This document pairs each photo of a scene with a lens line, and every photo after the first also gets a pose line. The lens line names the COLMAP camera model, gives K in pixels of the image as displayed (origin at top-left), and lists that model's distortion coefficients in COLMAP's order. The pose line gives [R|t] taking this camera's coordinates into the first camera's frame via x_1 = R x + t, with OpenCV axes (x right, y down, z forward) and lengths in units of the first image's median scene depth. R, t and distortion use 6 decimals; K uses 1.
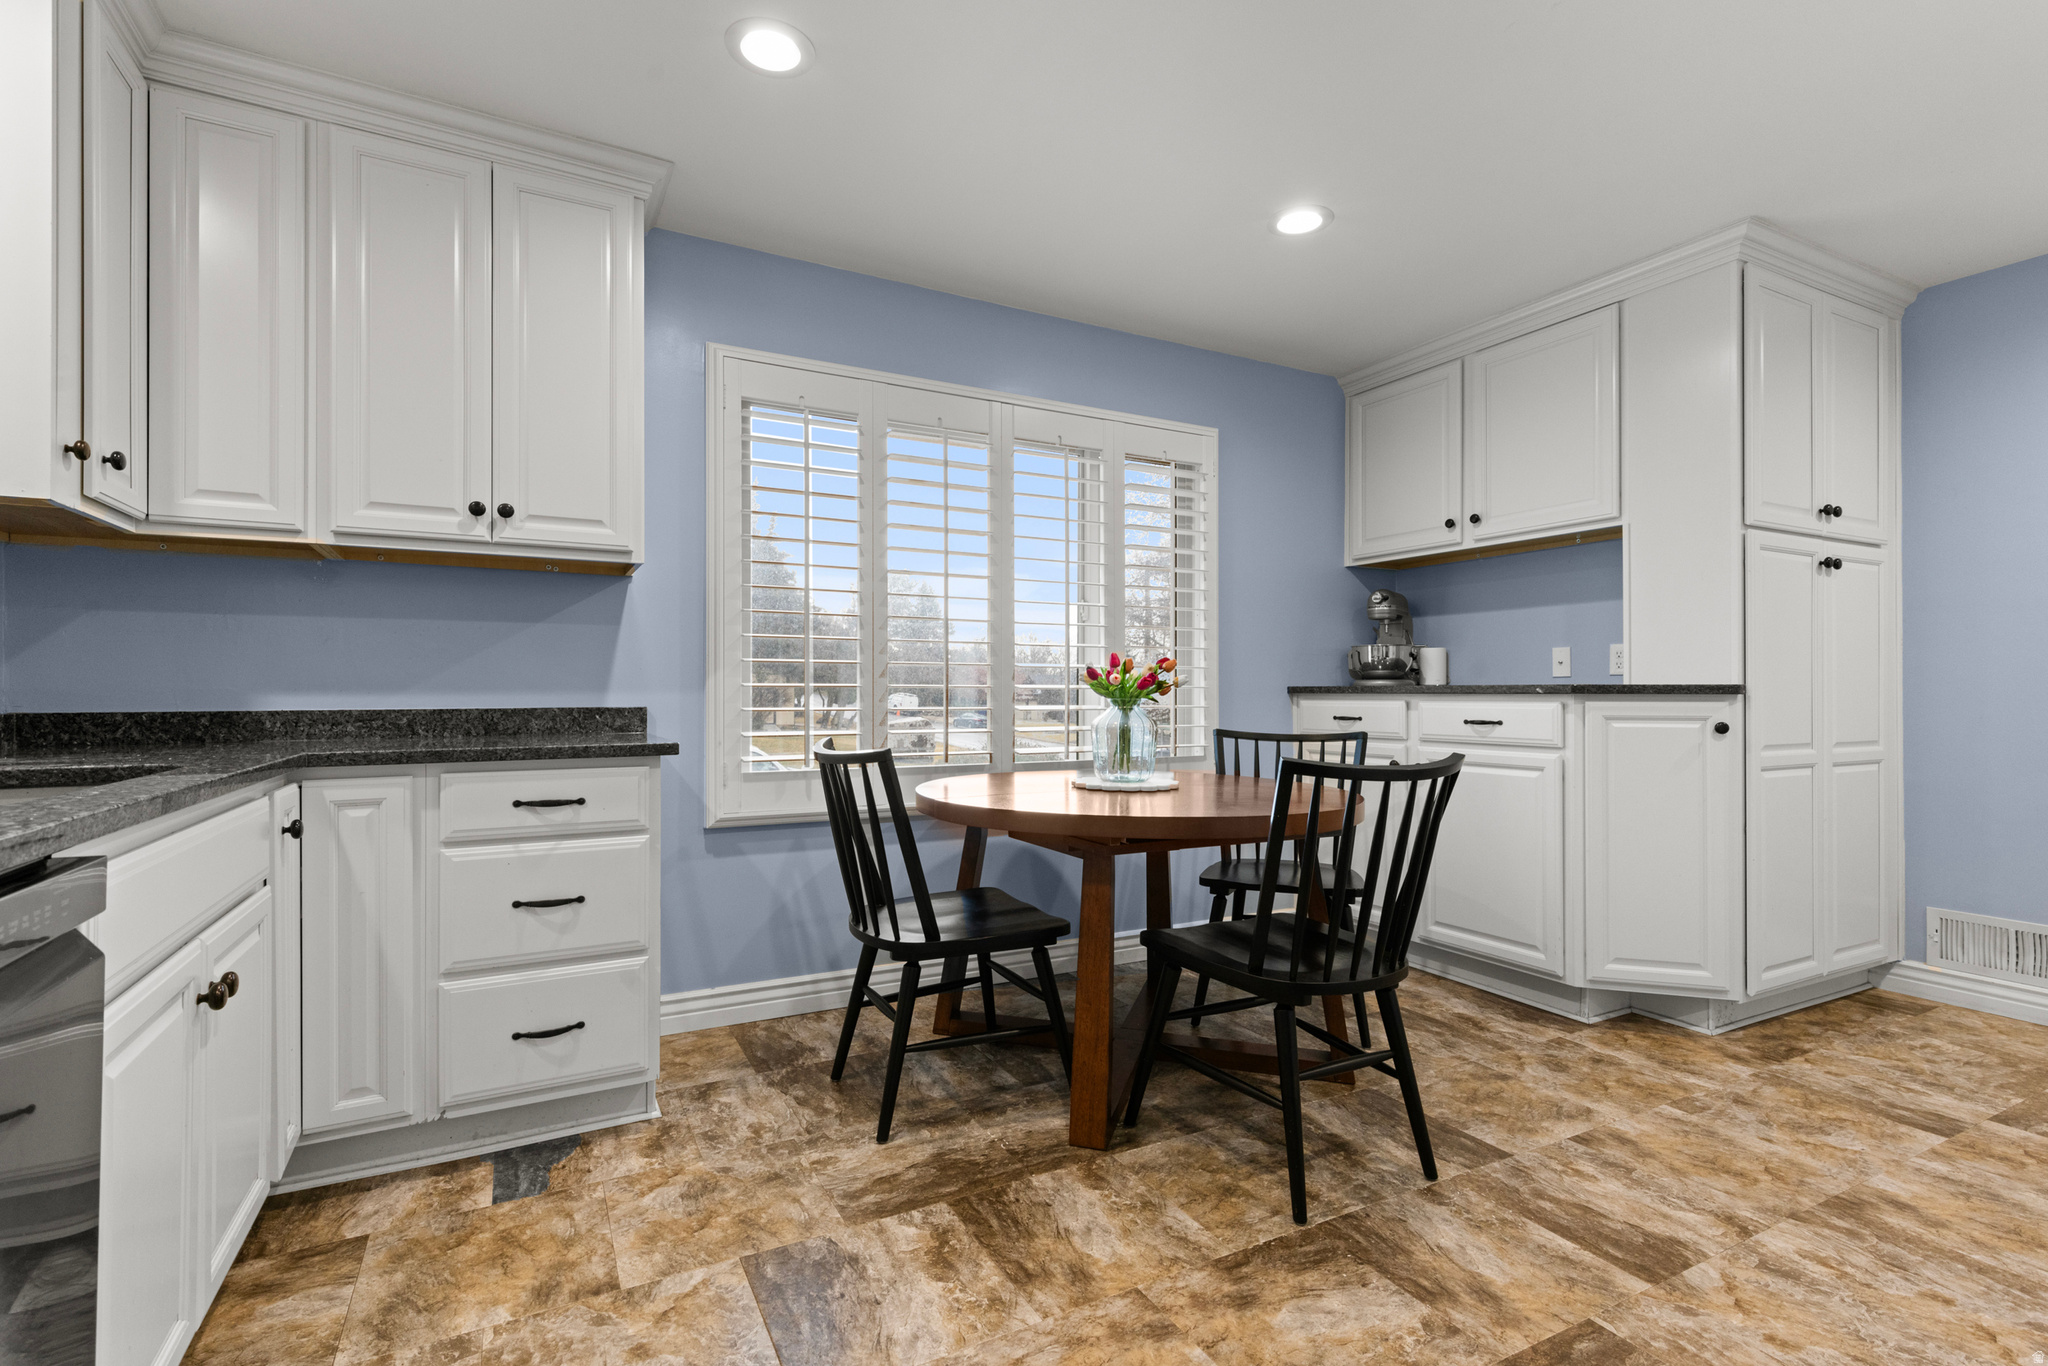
lens RADIAL K [[942.1, 0, 967.0], [0, 942.1, 687.5], [0, 0, 1]] dist [0.002675, -0.000401]
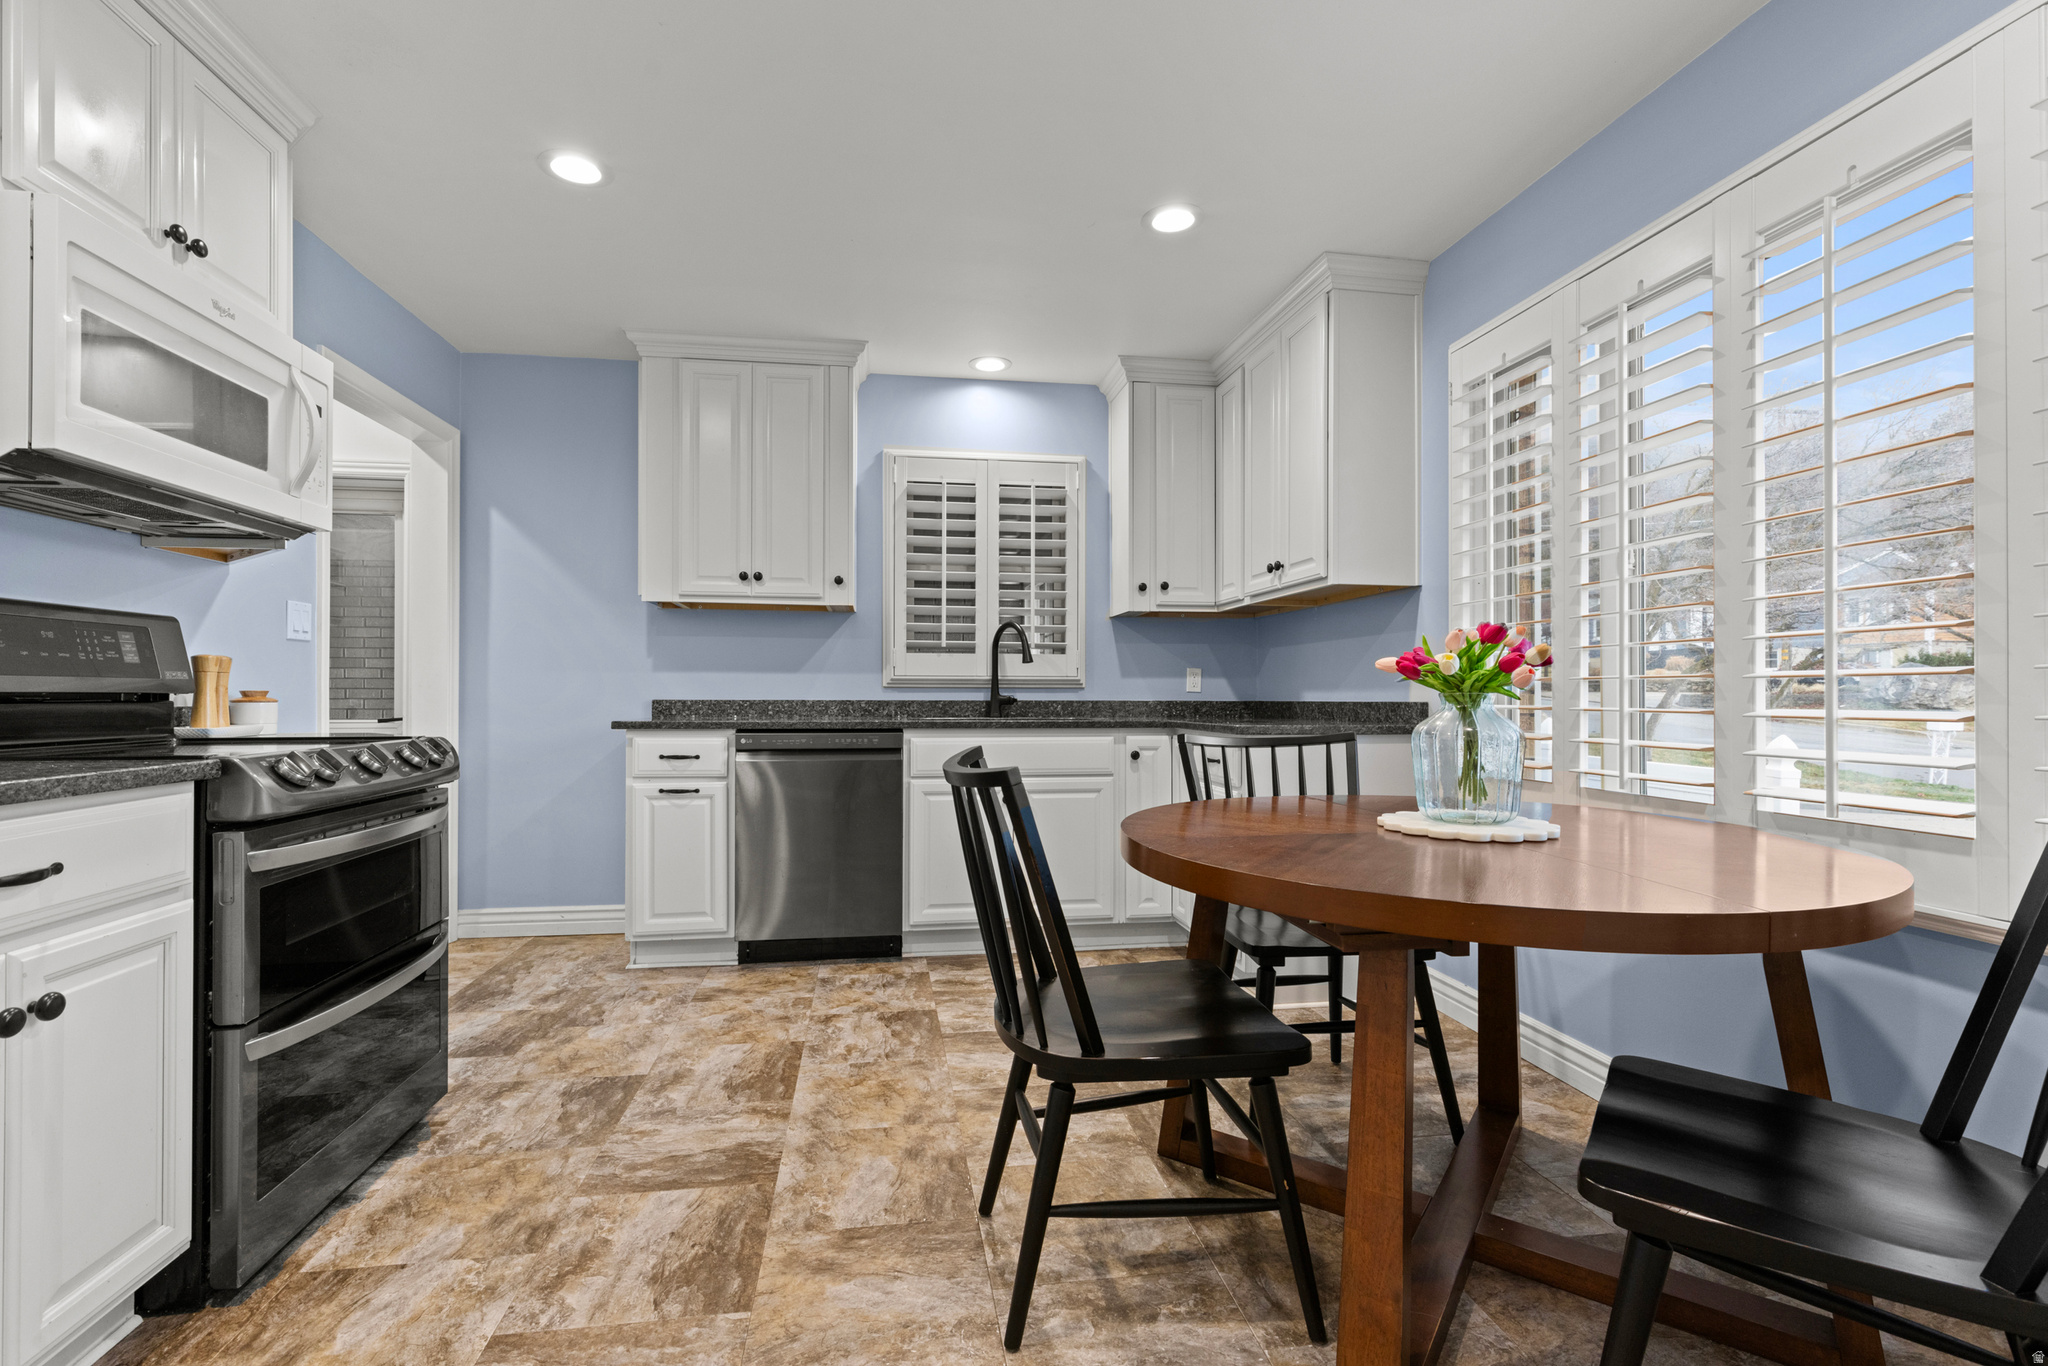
lens RADIAL K [[942.1, 0, 1008.6], [0, 942.1, 685.8], [0, 0, 1]] dist [0.002675, -0.000401]
pose [[-0.313565, -0.012487, -0.949485, 0.941635], [0.001664, 0.999905, -0.013700, 0.017144], [0.949565, -0.005876, -0.313514, 0.971129]]
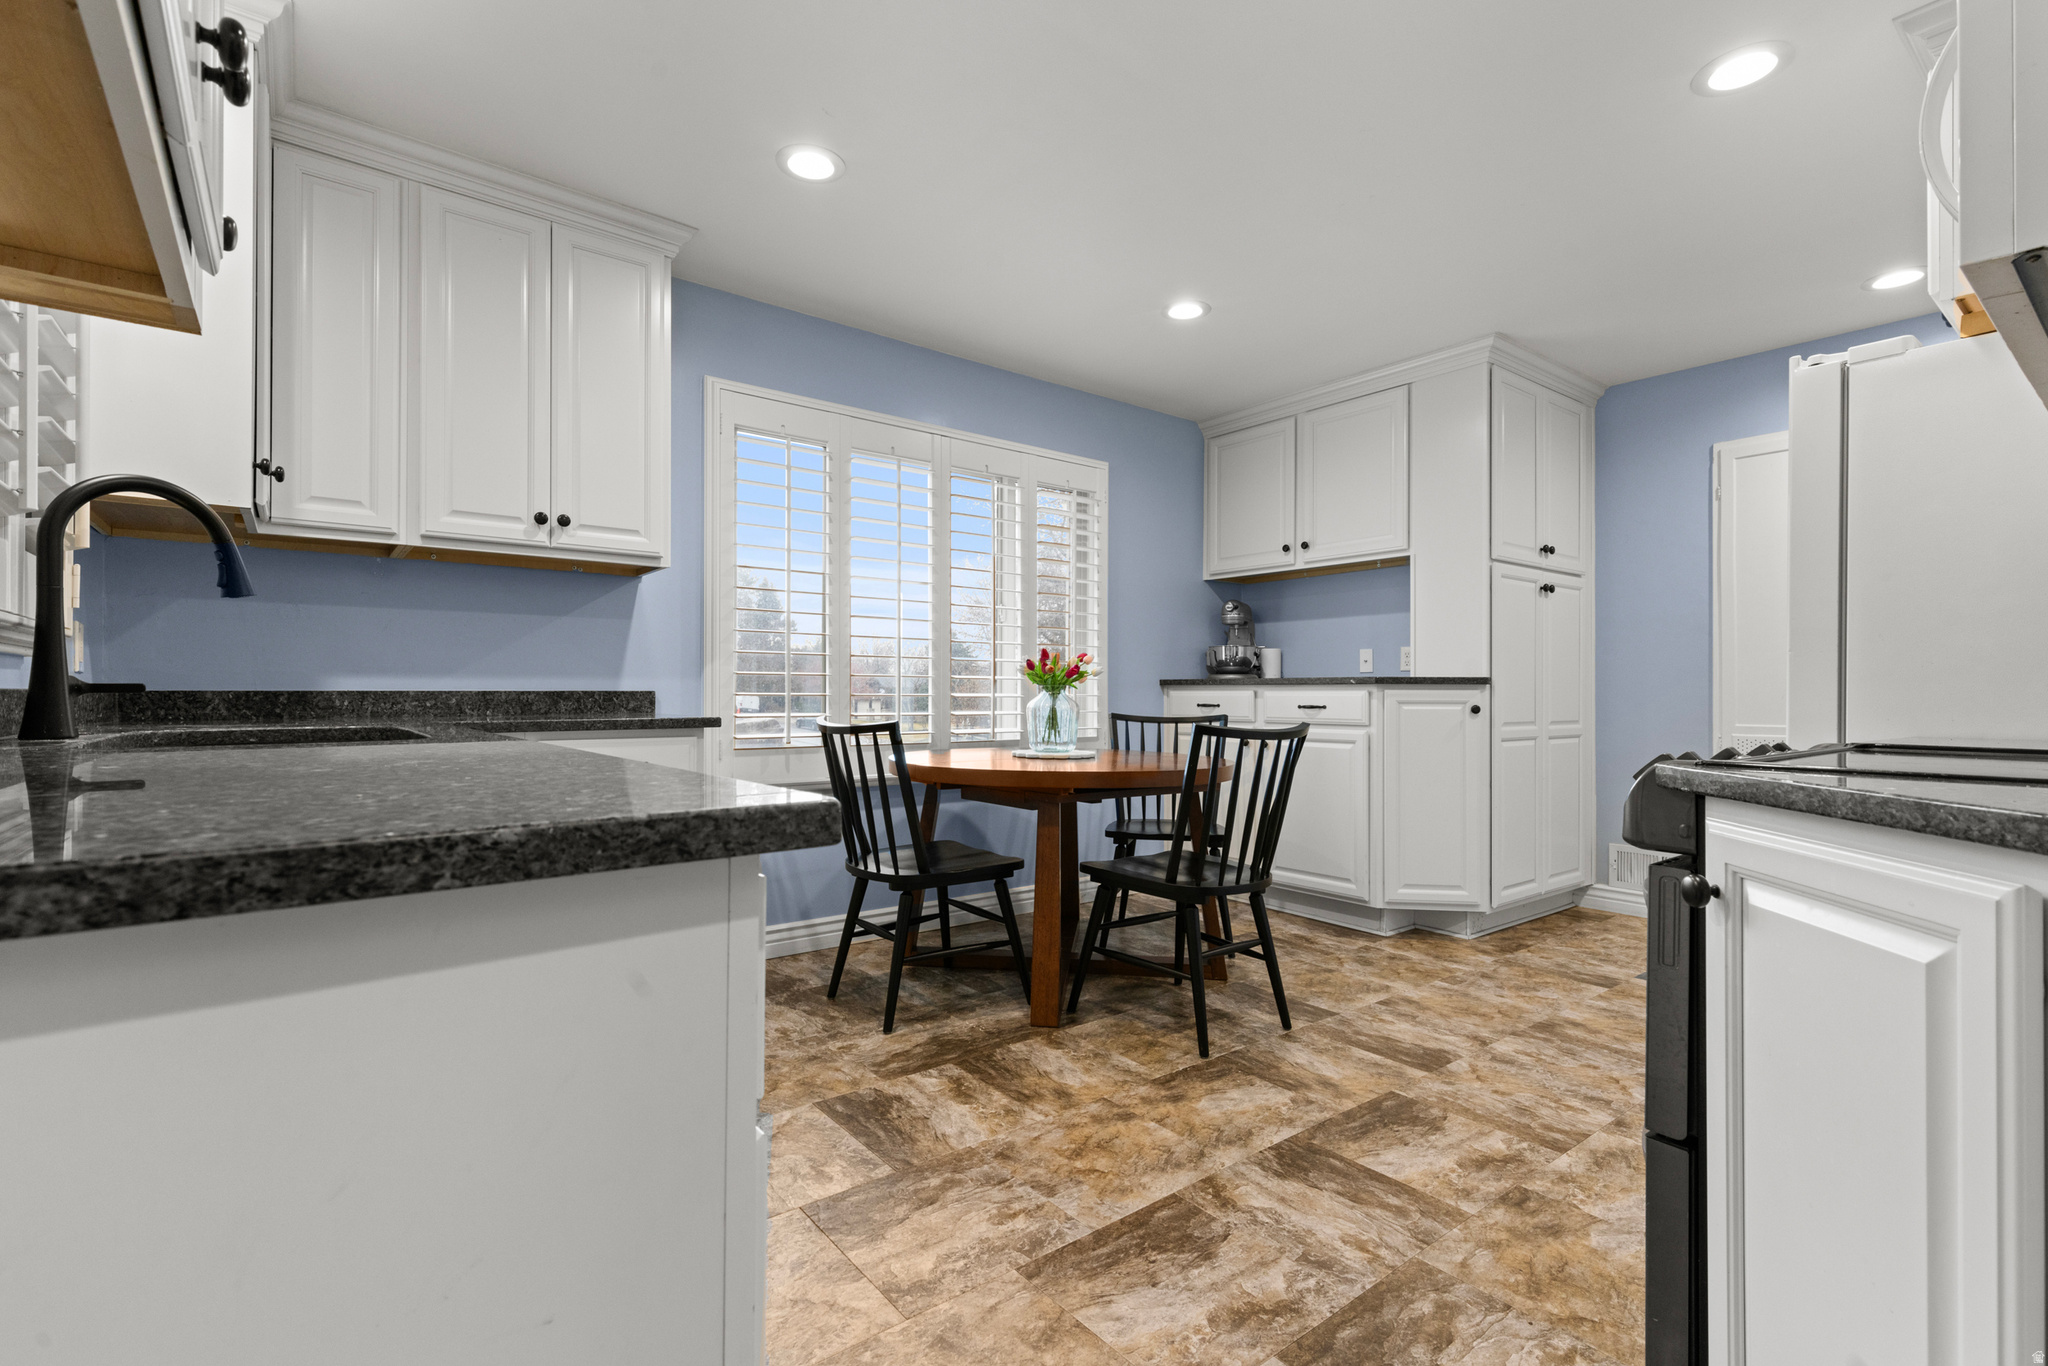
lens RADIAL K [[942.1, 0, 1007.1], [0, 942.1, 689.9], [0, 0, 1]] dist [0.002675, -0.000401]
pose [[0.978805, 0.001588, 0.204787, -0.159856], [-0.002111, 0.999995, 0.002334, 0.016466], [-0.204783, -0.002717, 0.978804, -0.220890]]
